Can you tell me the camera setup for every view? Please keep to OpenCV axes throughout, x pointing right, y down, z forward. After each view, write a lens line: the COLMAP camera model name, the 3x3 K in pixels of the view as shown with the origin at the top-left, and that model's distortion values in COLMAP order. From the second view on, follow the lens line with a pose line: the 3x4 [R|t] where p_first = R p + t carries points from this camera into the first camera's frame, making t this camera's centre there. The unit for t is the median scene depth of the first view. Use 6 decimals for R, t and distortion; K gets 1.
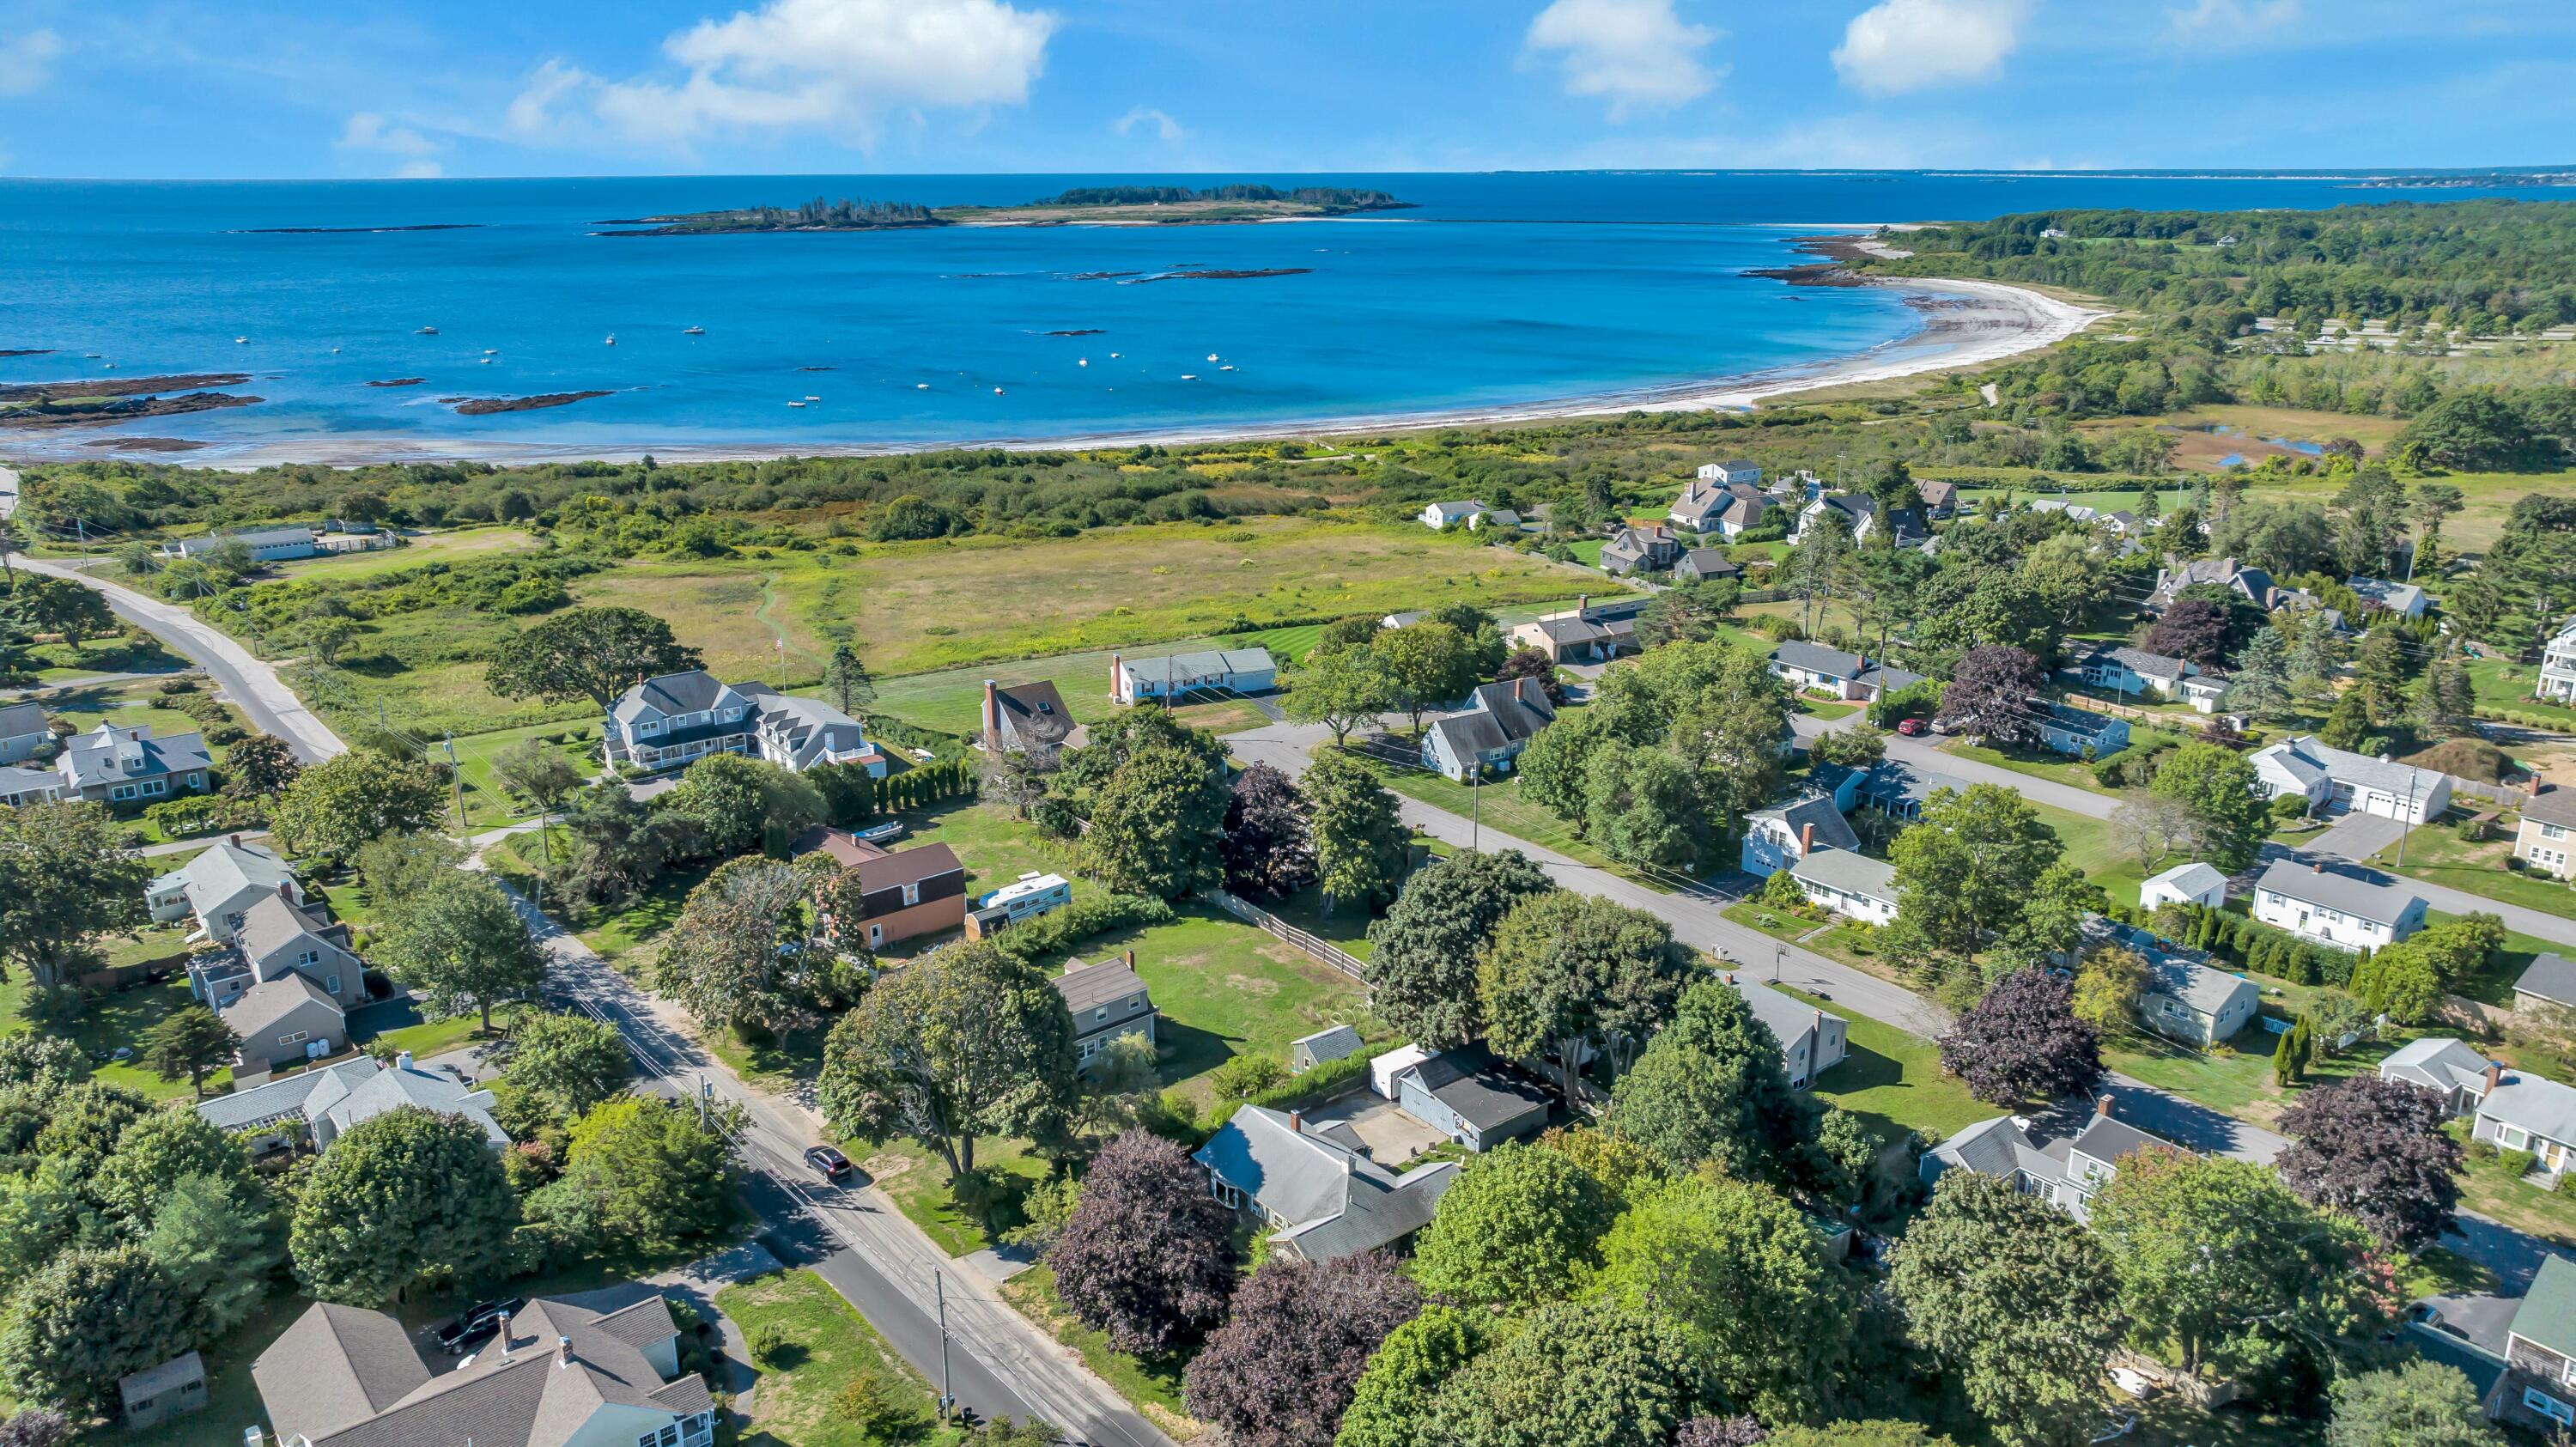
lens RADIAL K [[1814.9, 0, 1285.3], [0, 1814.9, 715.4], [0, 0, 1]] dist [-0.026093, 0.019938]
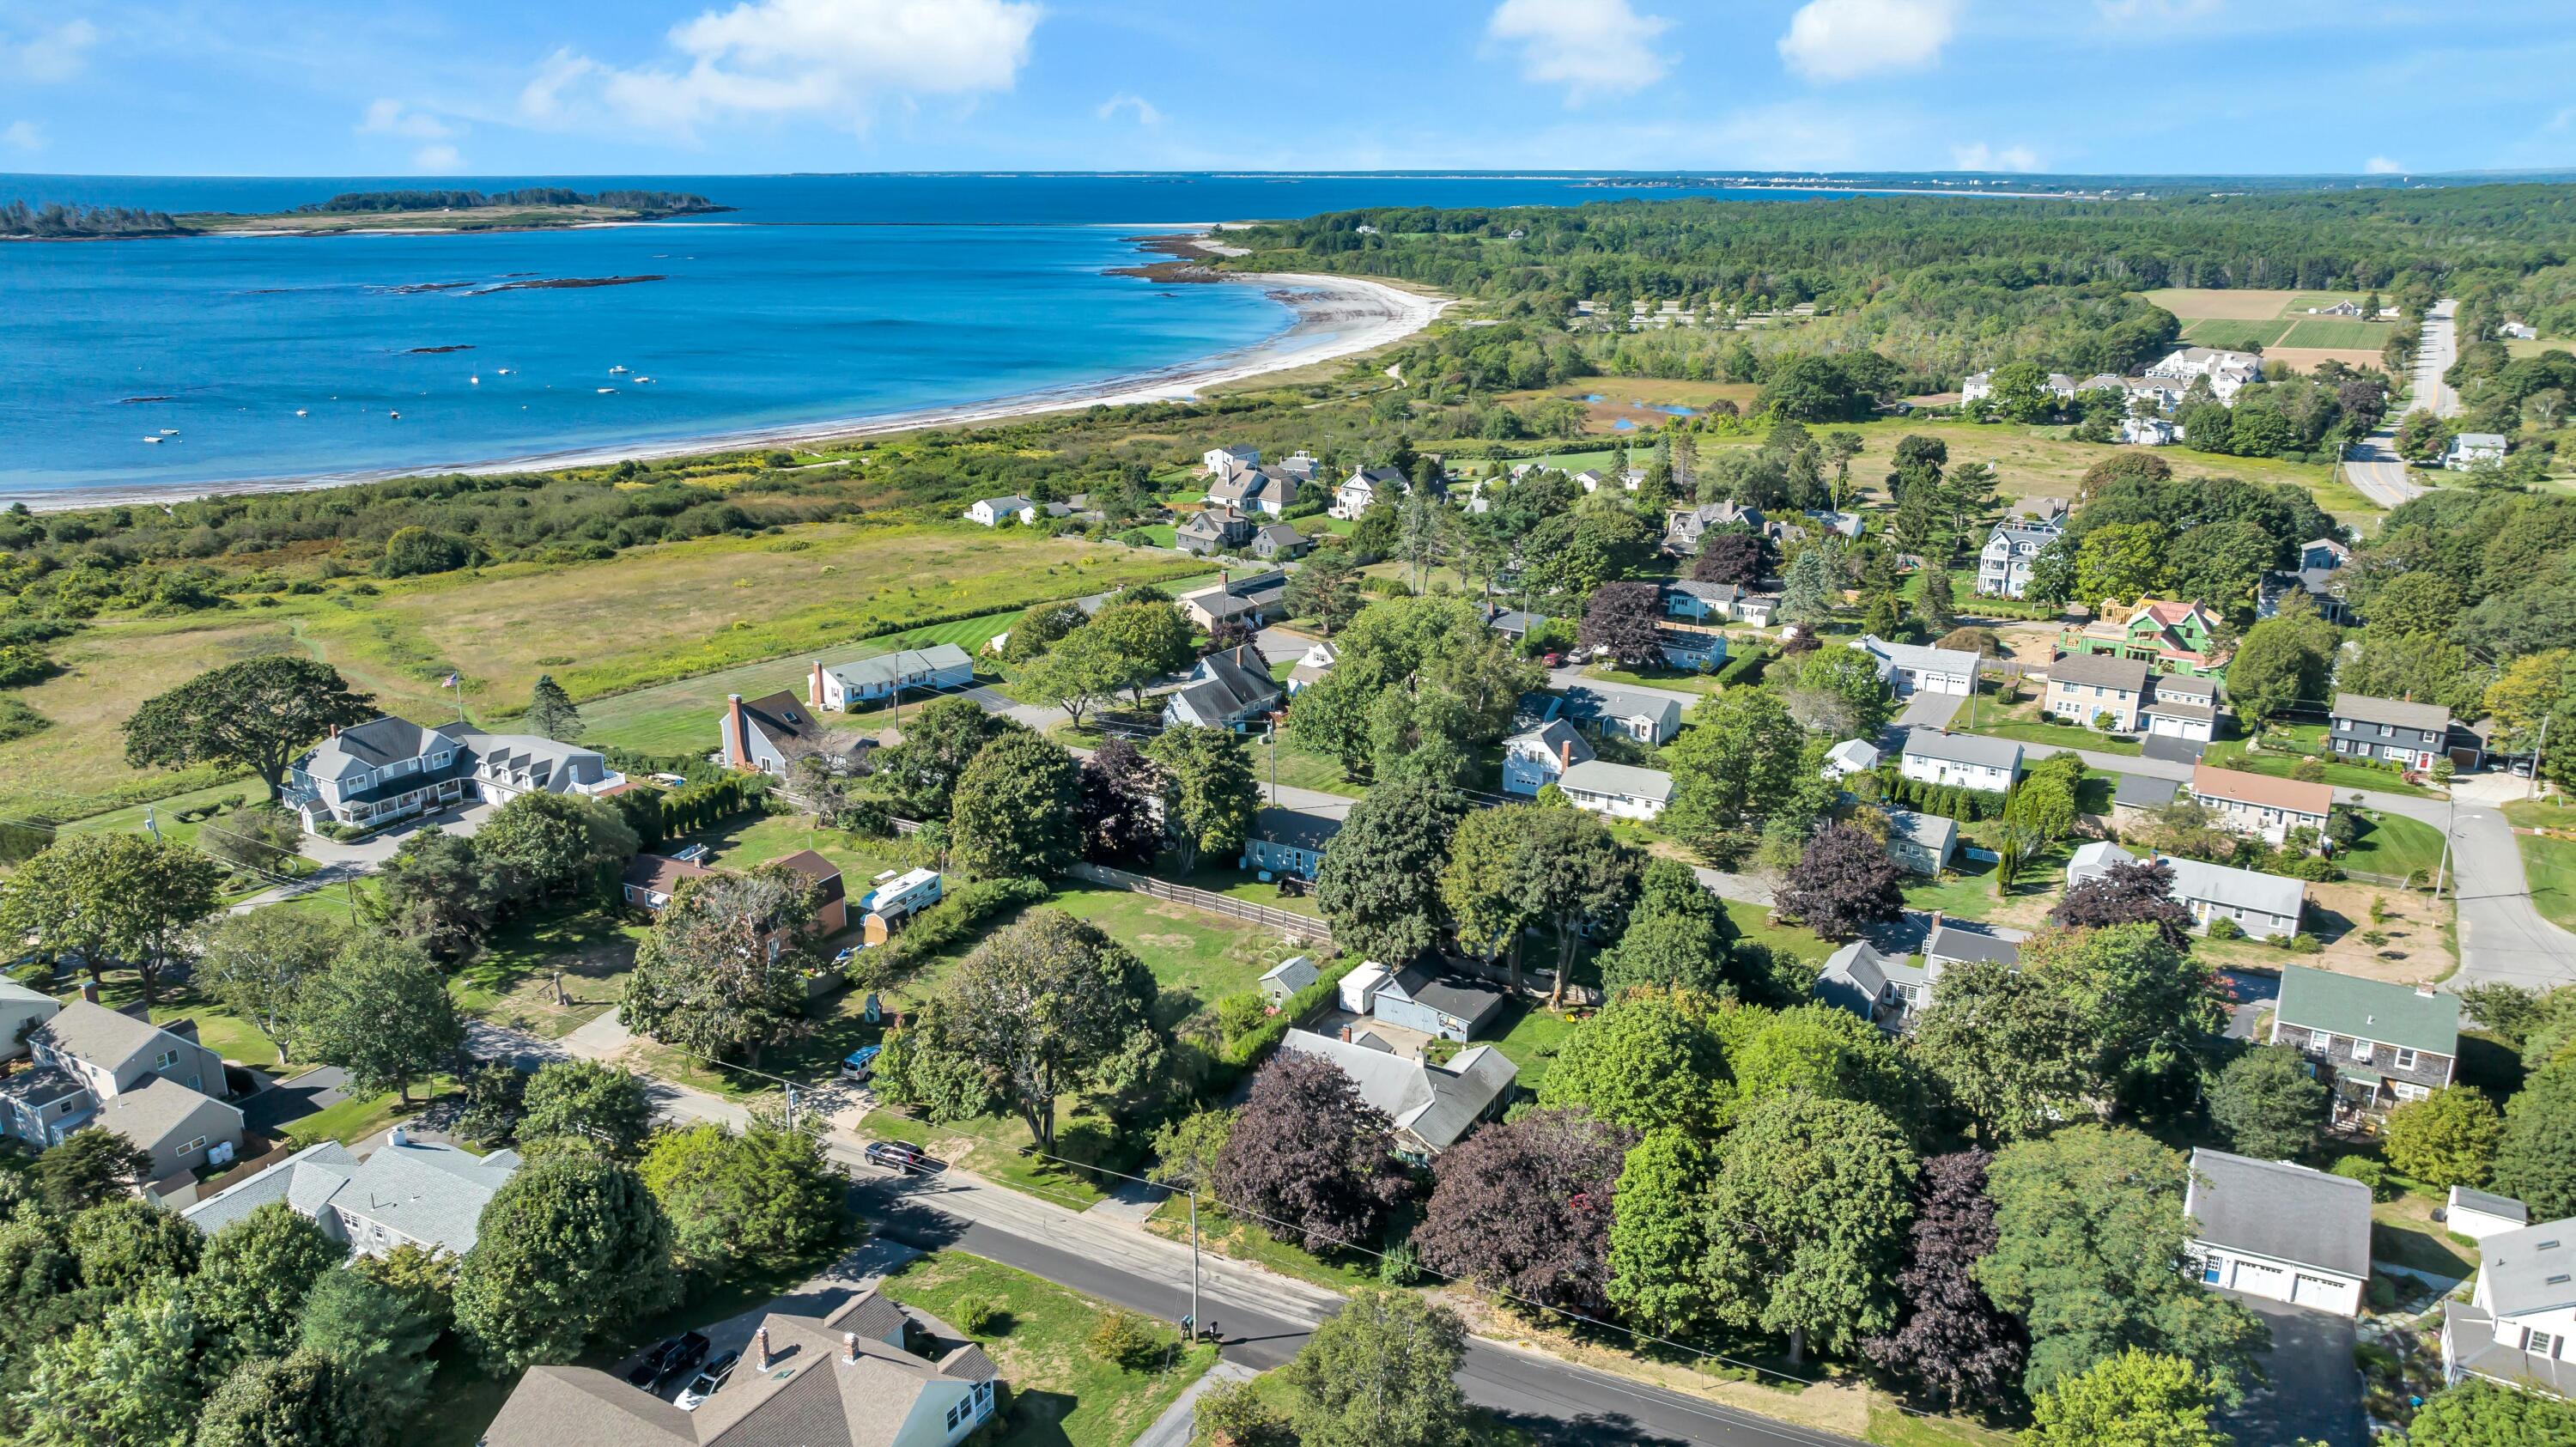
lens RADIAL K [[1814.9, 0, 1284.7], [0, 1814.9, 713.9], [0, 0, 1]] dist [-0.026093, 0.019938]
pose [[0.933504, -0.099981, 0.344346, -0.219351], [0.100613, 0.994796, 0.016081, 0.004864], [-0.344162, 0.019634, 0.938705, -0.014406]]
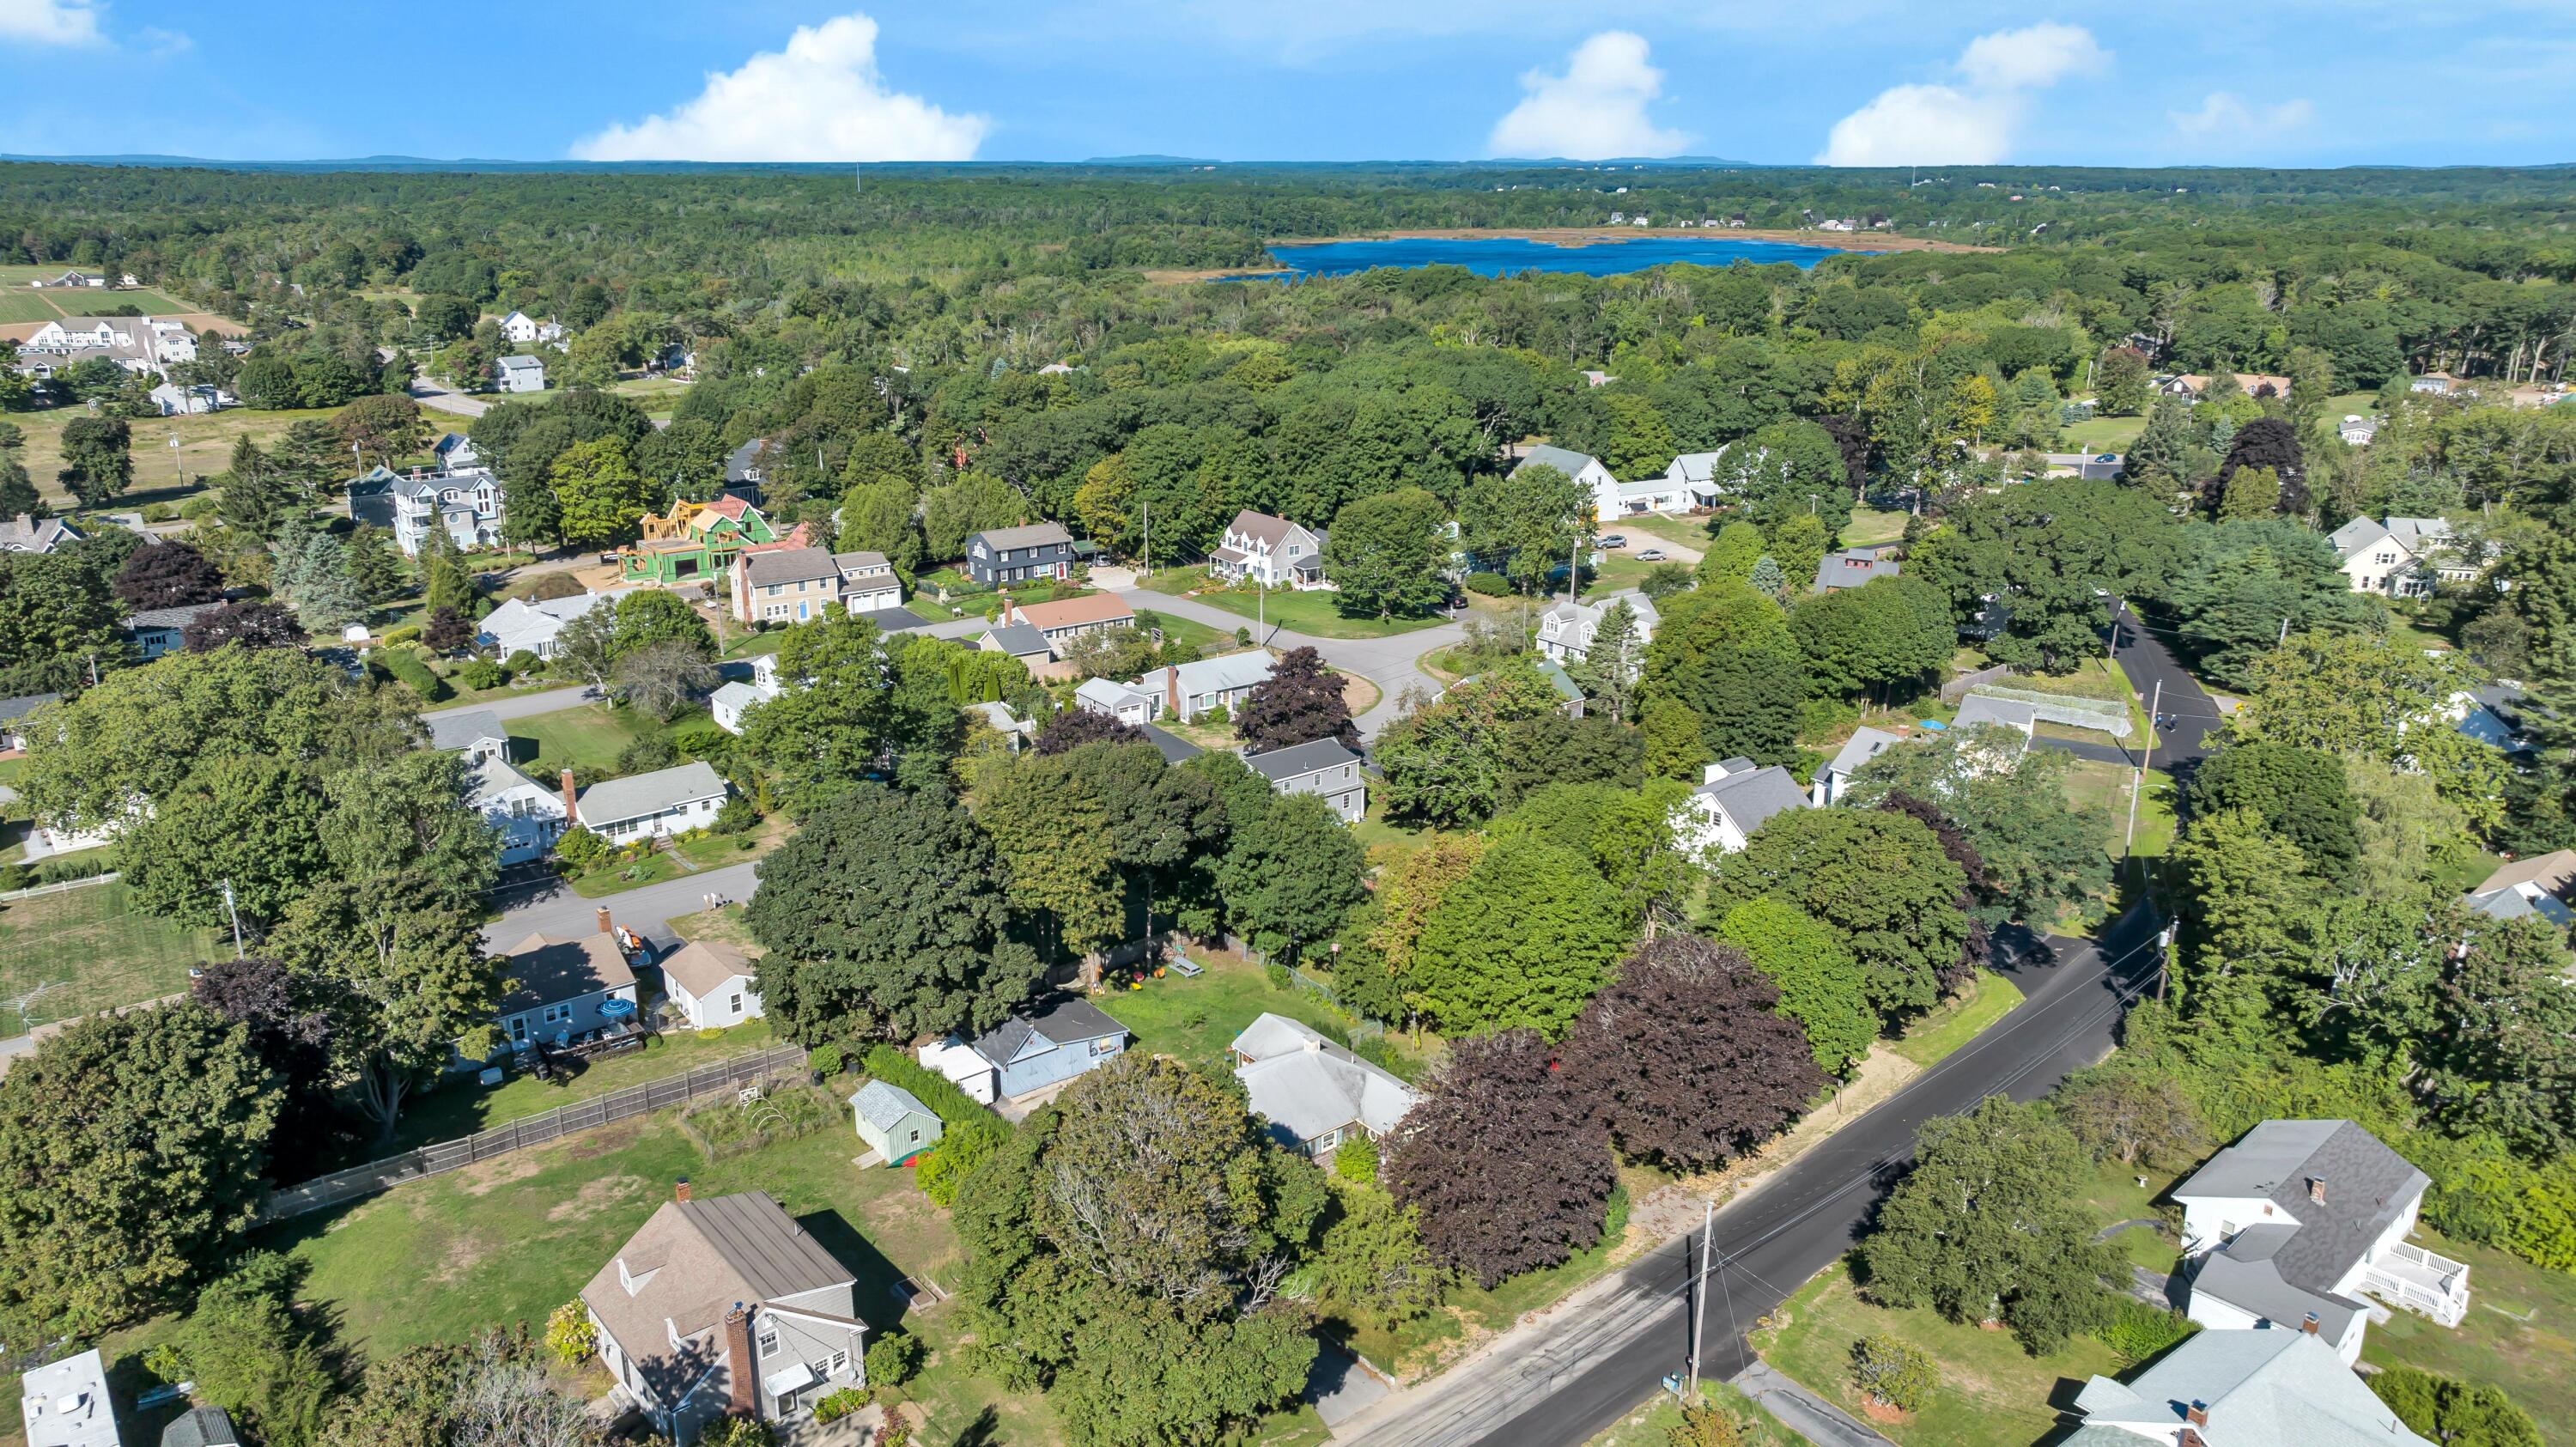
lens RADIAL K [[1814.9, 0, 1286.9], [0, 1814.9, 722.6], [0, 0, 1]] dist [-0.026093, 0.019938]
pose [[0.006468, -0.295424, 0.955344, -0.414361], [0.290282, 0.914780, 0.280915, -0.081408], [-0.956919, 0.275502, 0.091673, 0.476534]]
